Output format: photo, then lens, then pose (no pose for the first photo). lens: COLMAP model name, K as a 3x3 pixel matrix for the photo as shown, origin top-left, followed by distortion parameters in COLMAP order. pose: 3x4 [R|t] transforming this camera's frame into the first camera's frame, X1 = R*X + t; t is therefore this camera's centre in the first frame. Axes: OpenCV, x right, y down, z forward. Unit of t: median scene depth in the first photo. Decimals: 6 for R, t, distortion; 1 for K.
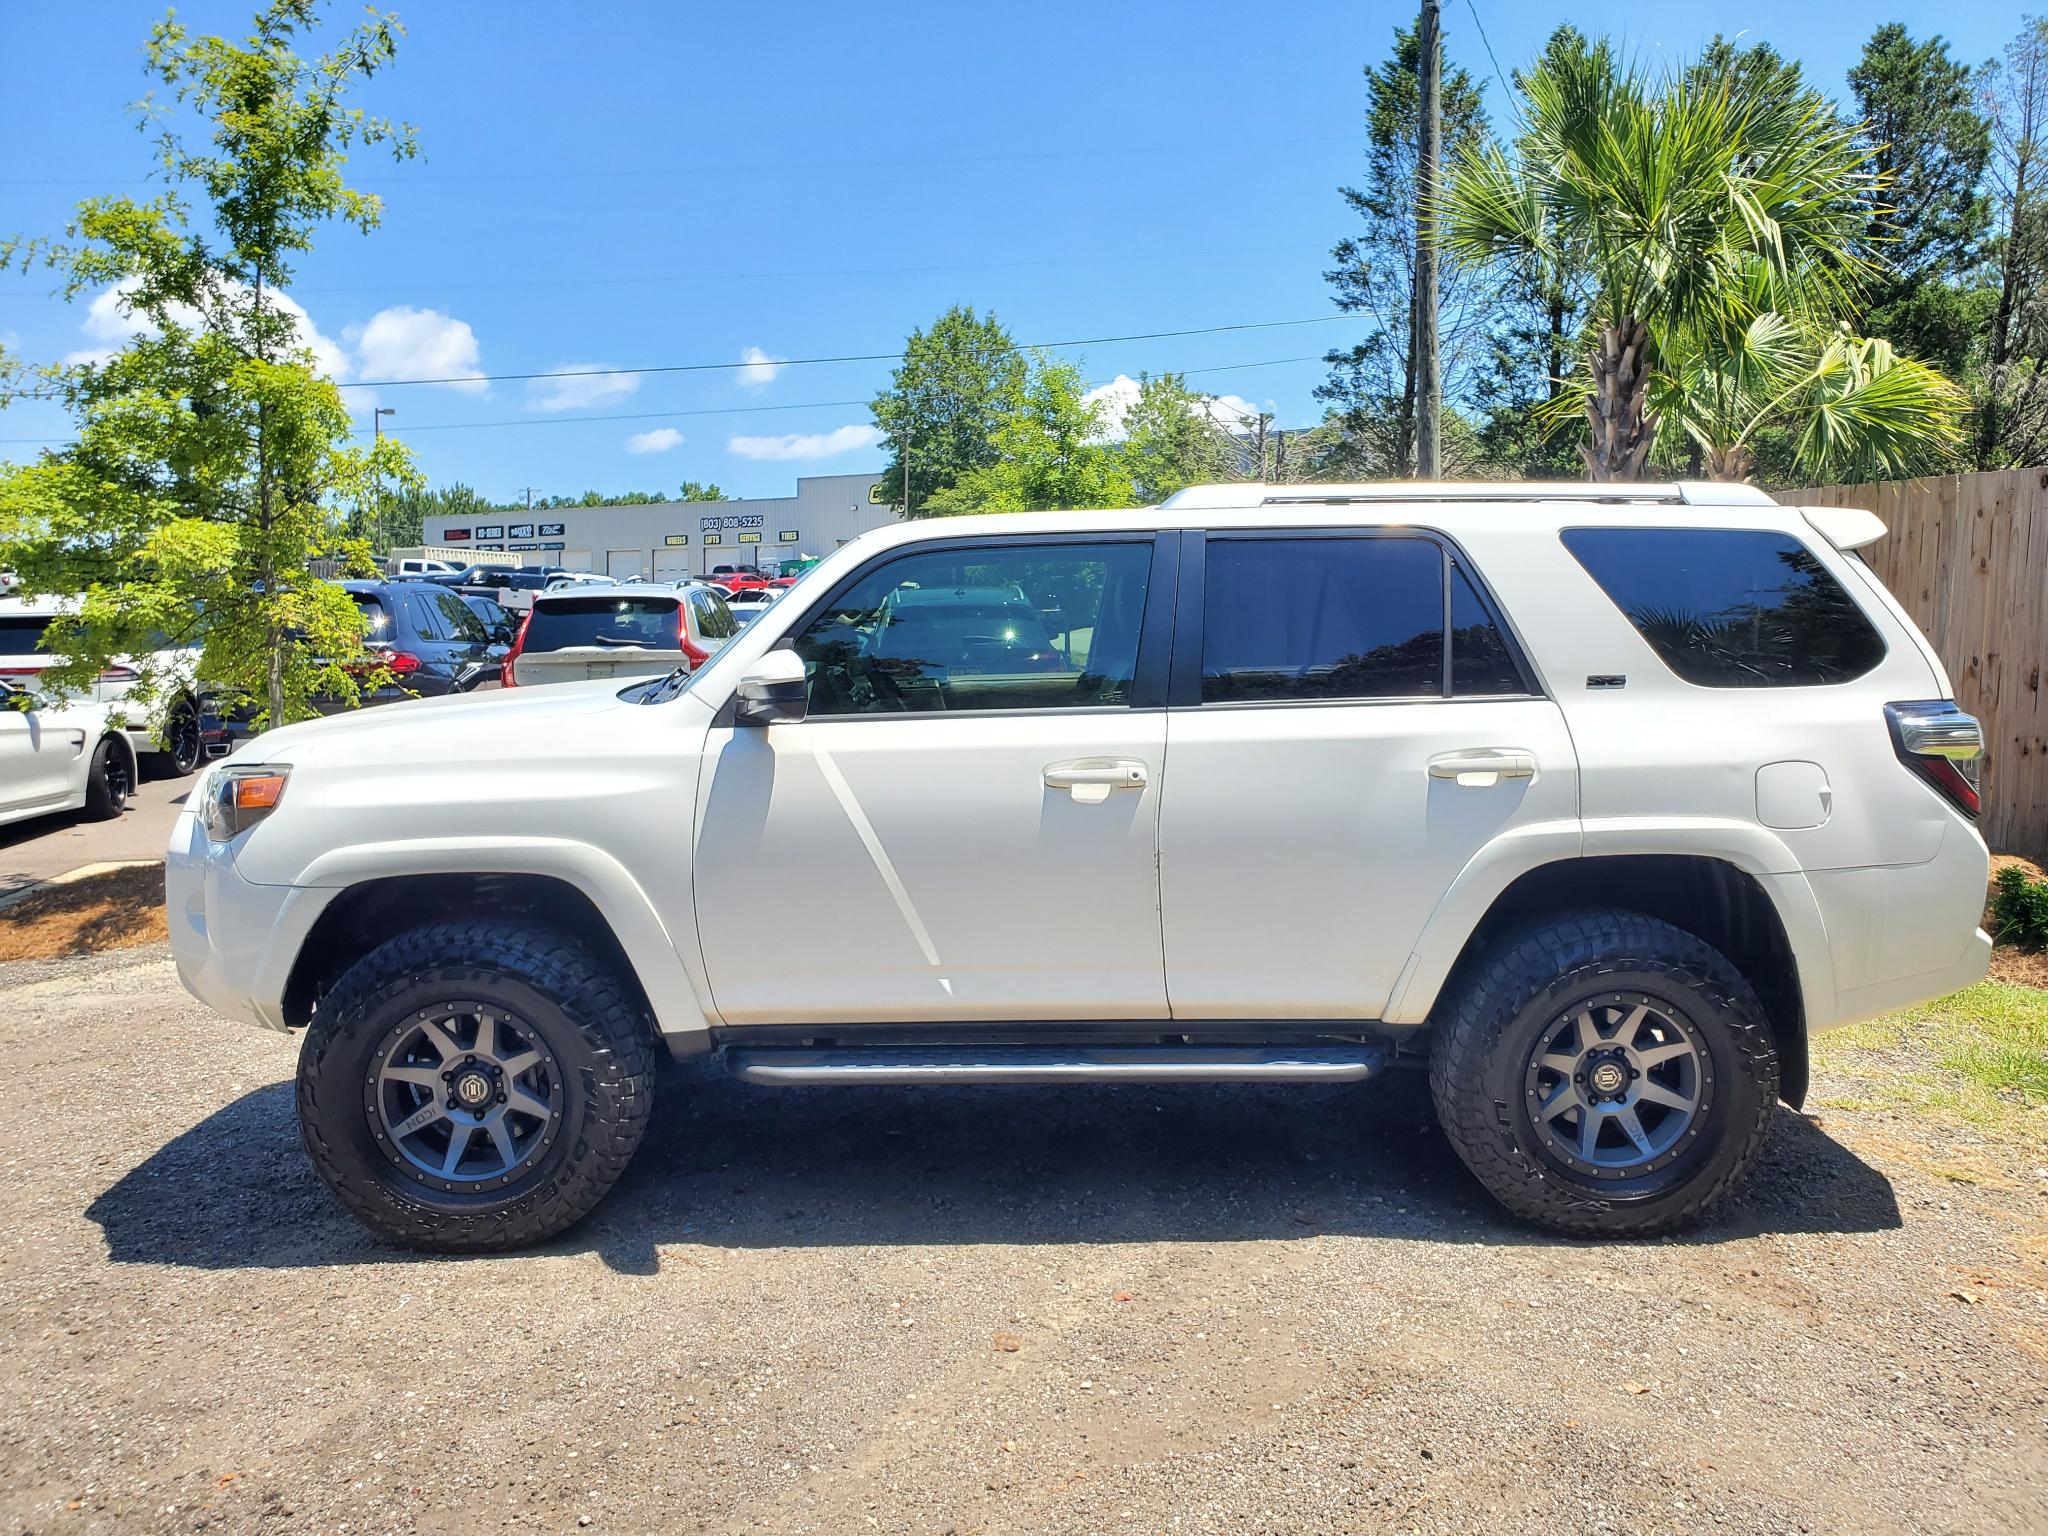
lens RADIAL K [[1548.2, 0, 1066.3], [0, 1548.2, 763.1], [0, 0, 1]] dist [-0.001015, 0.018302]
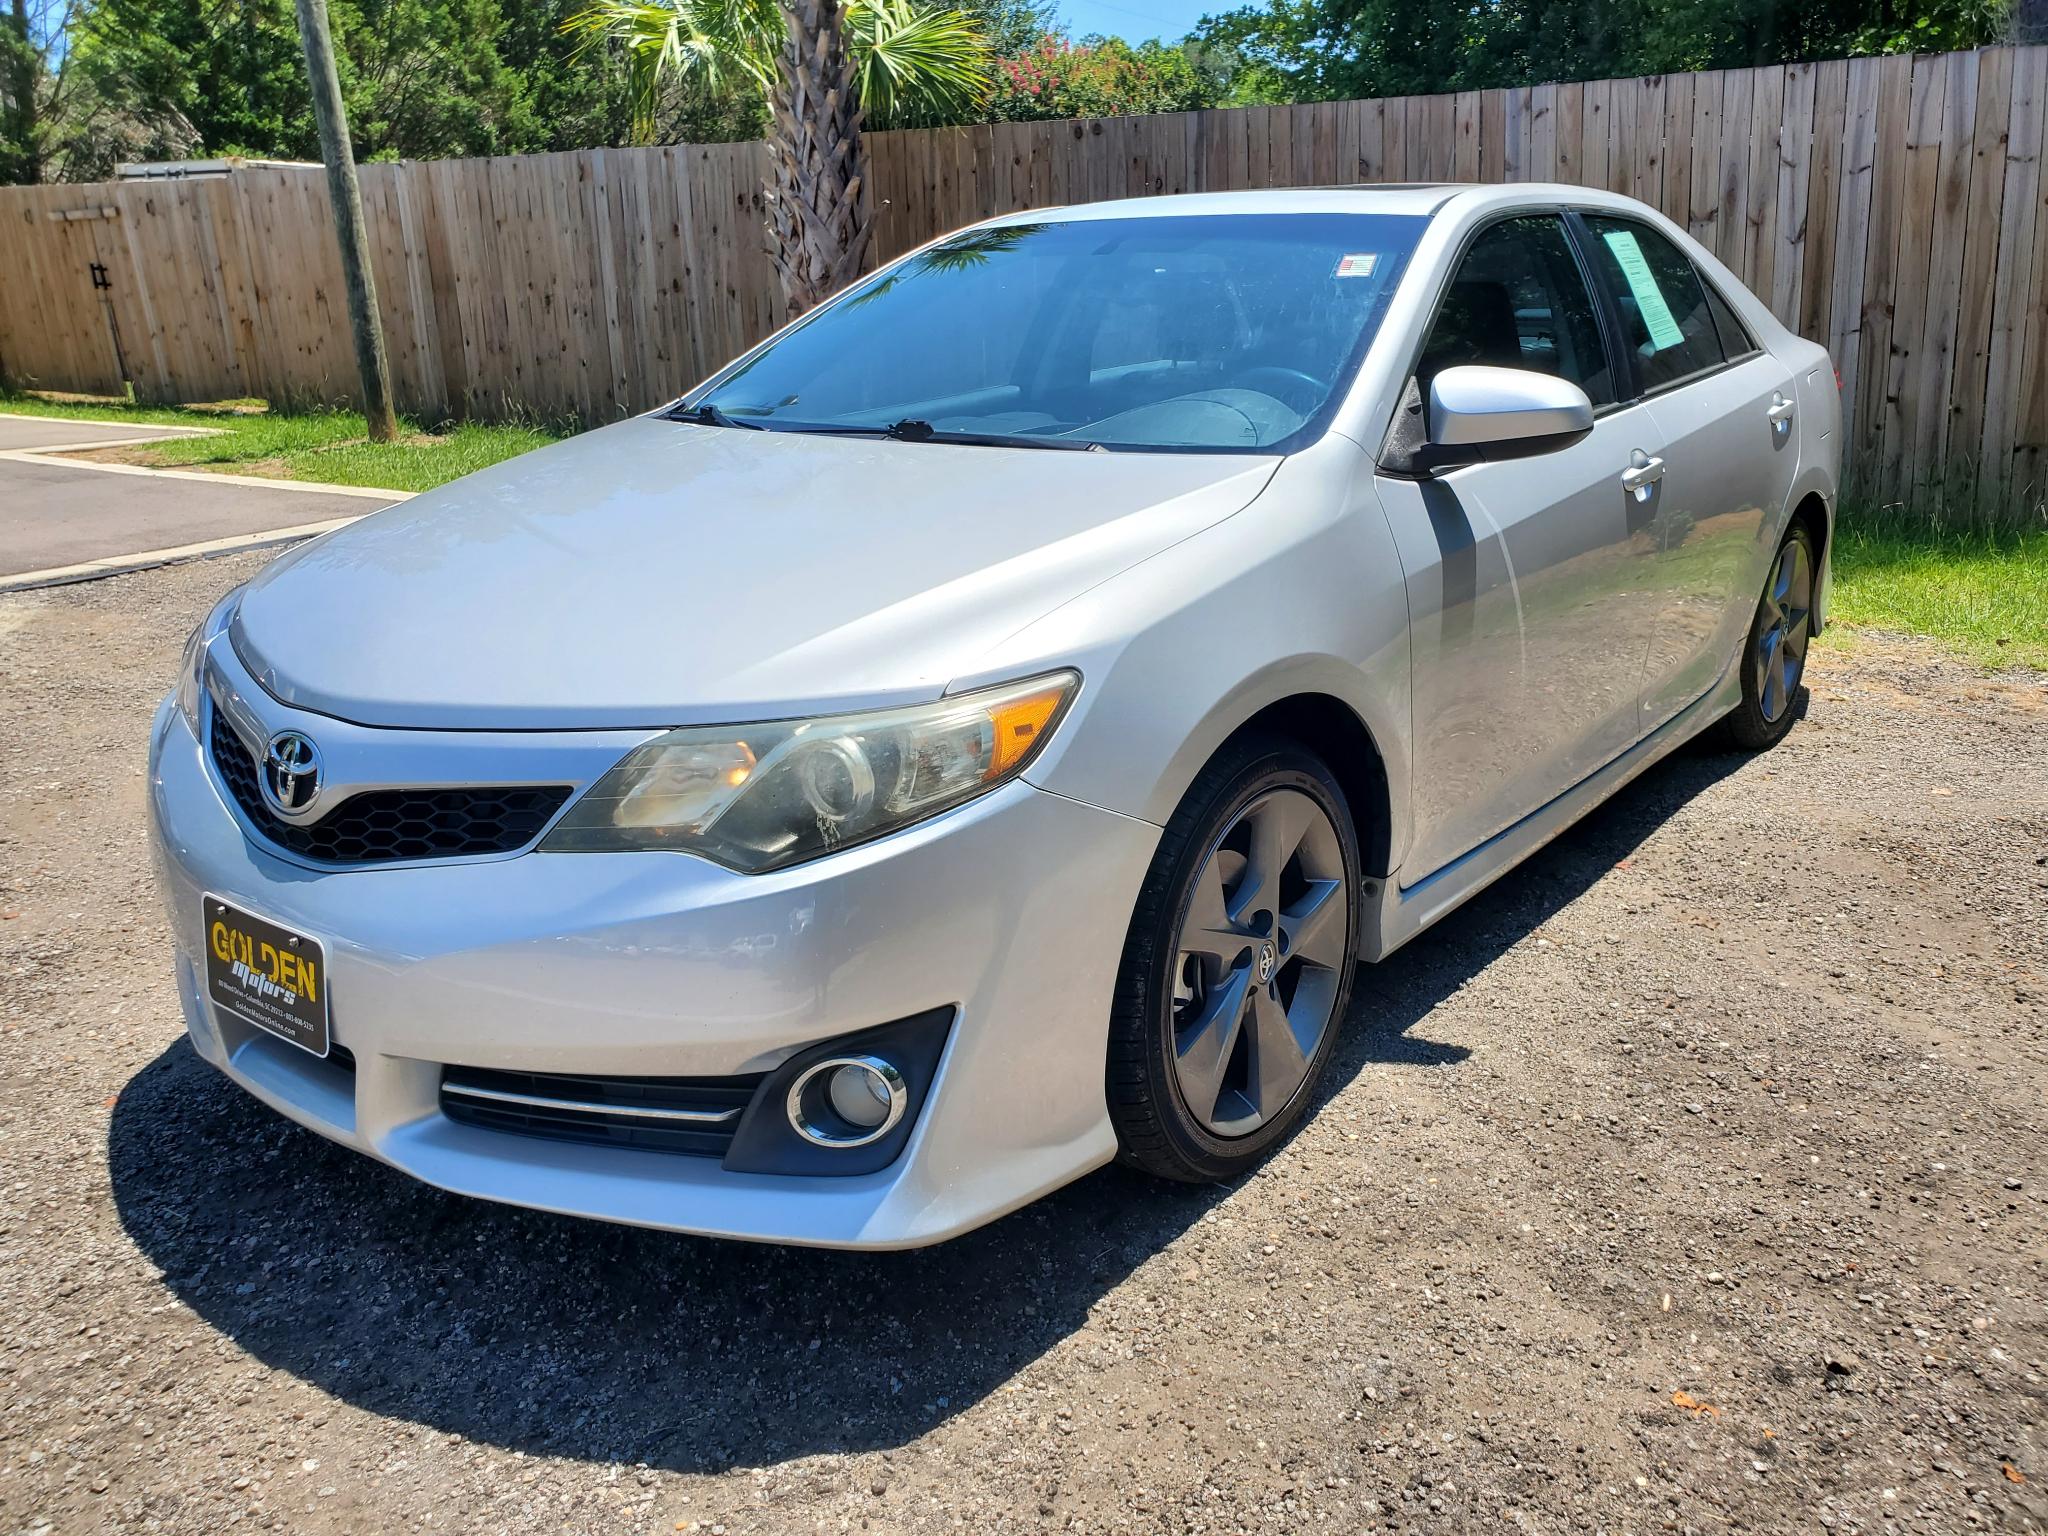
lens RADIAL K [[1565.1, 0, 1023.8], [0, 1565.1, 740.5], [0, 0, 1]] dist [-0.005639, -0.003539]
pose [[0.639467, -0.221164, 0.736320, -0.376909], [0.097282, 0.973309, 0.207861, 0.013730], [-0.762639, -0.061290, 0.643914, 0.274915]]
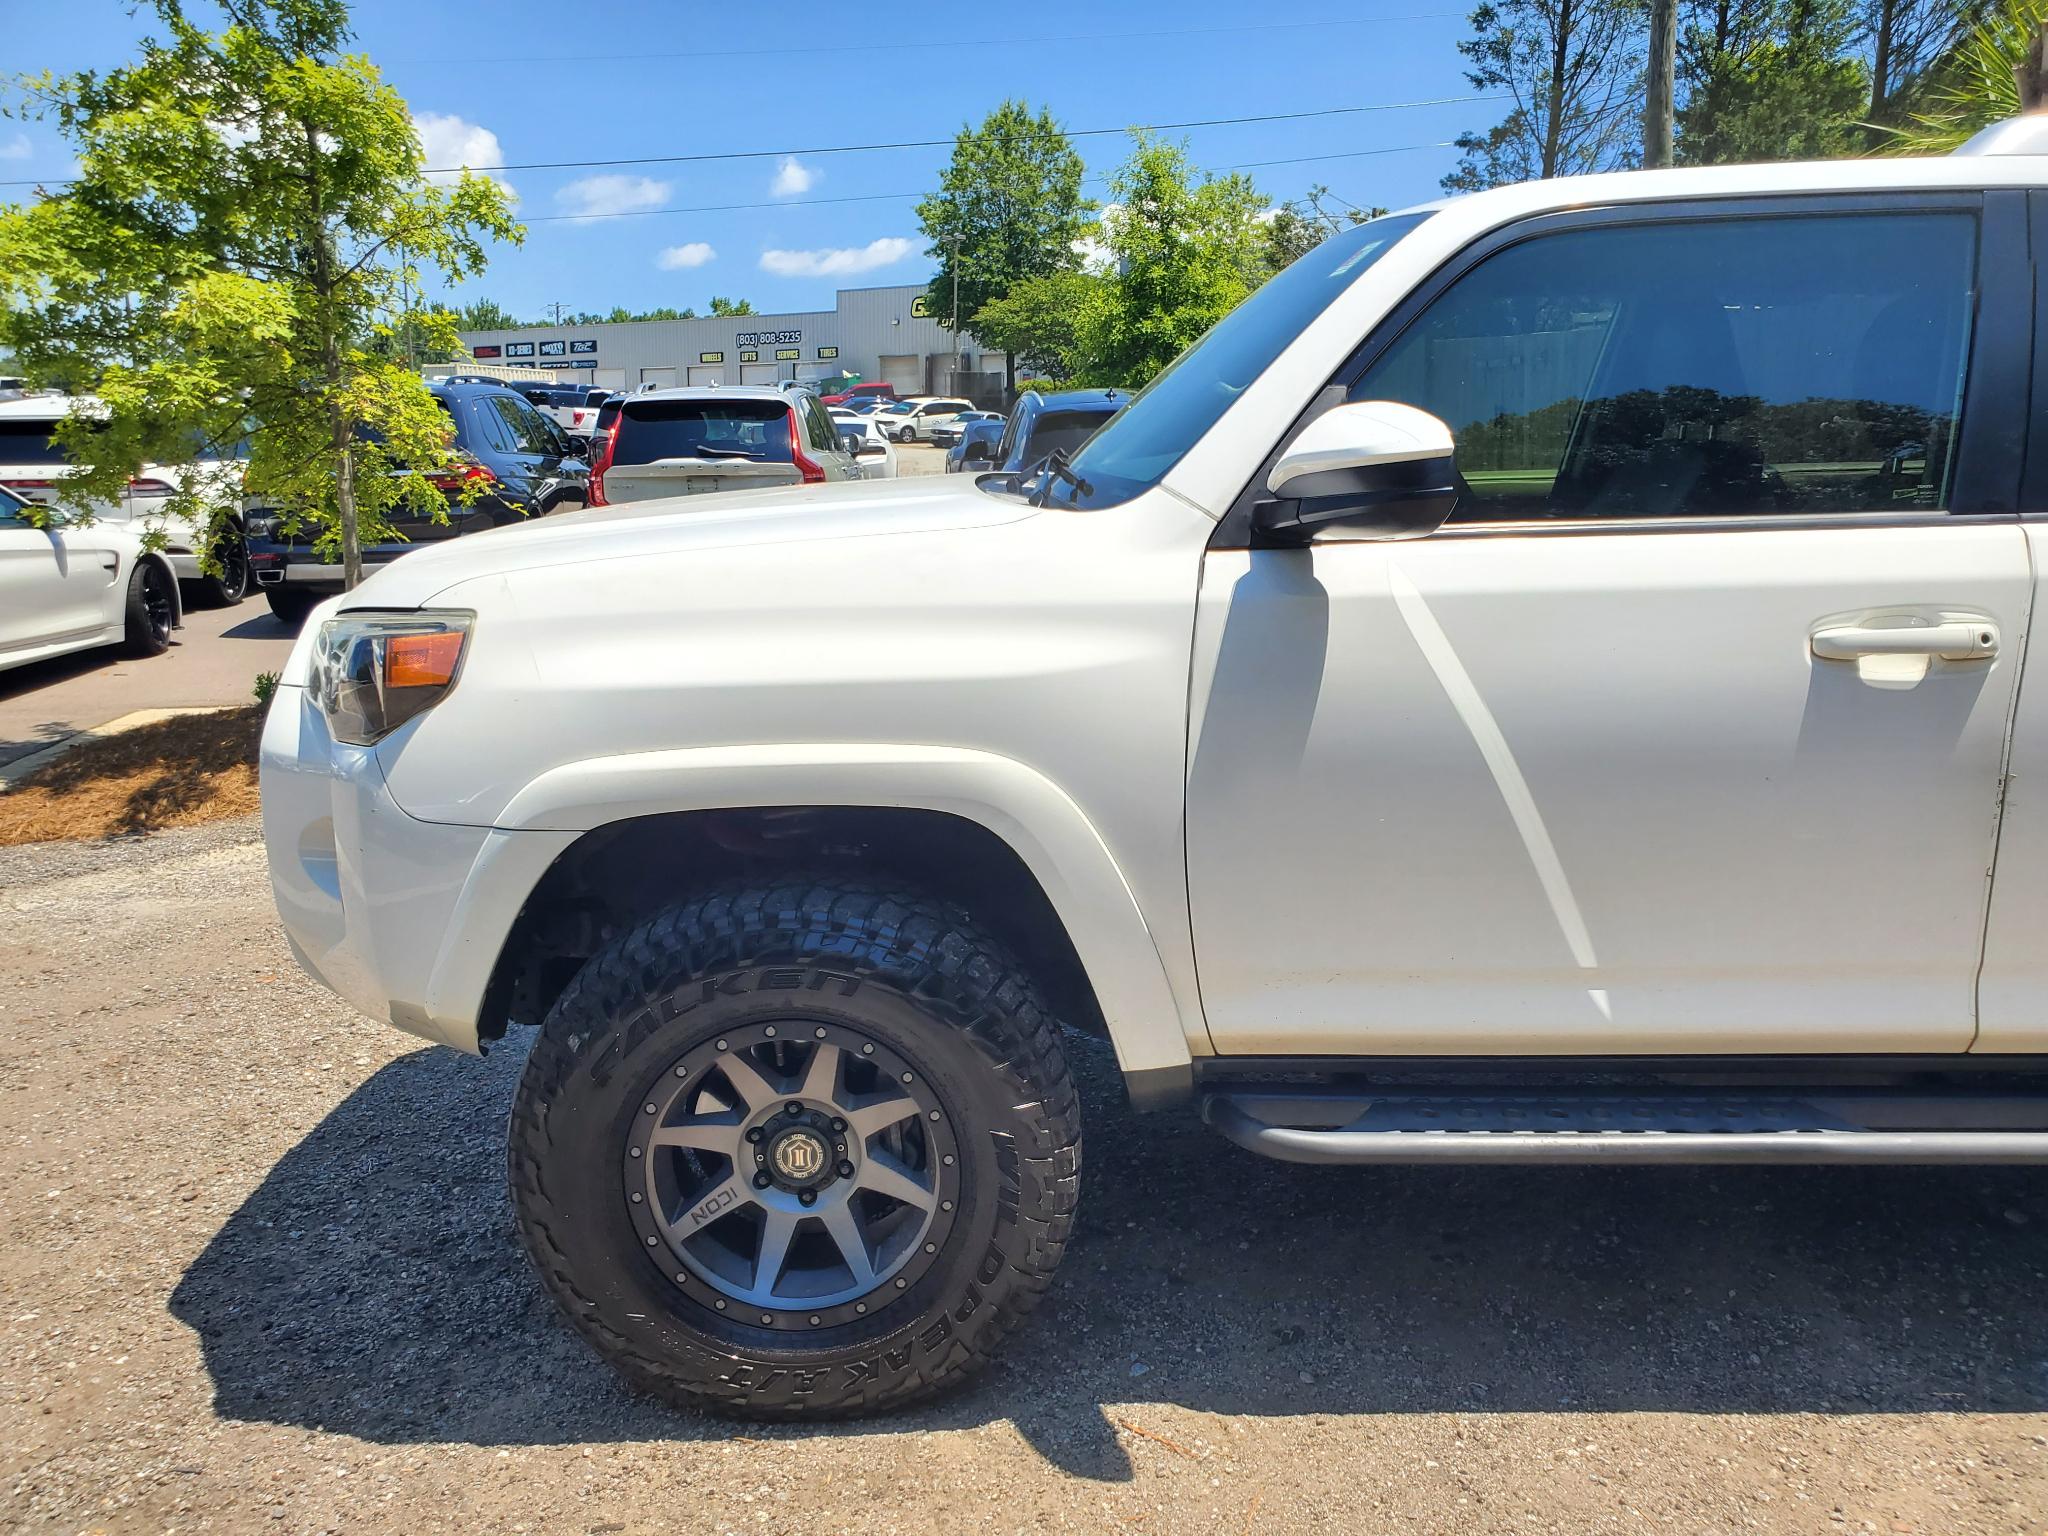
lens RADIAL K [[1535.7, 0, 1076.5], [0, 1535.7, 791.3], [0, 0, 1]] dist [0.000404, 0.014788]
pose [[0.999898, 0.007717, -0.012042, -0.125215], [-0.006116, 0.991786, 0.127759, -0.002805], [0.012929, -0.127673, 0.991732, 0.200259]]
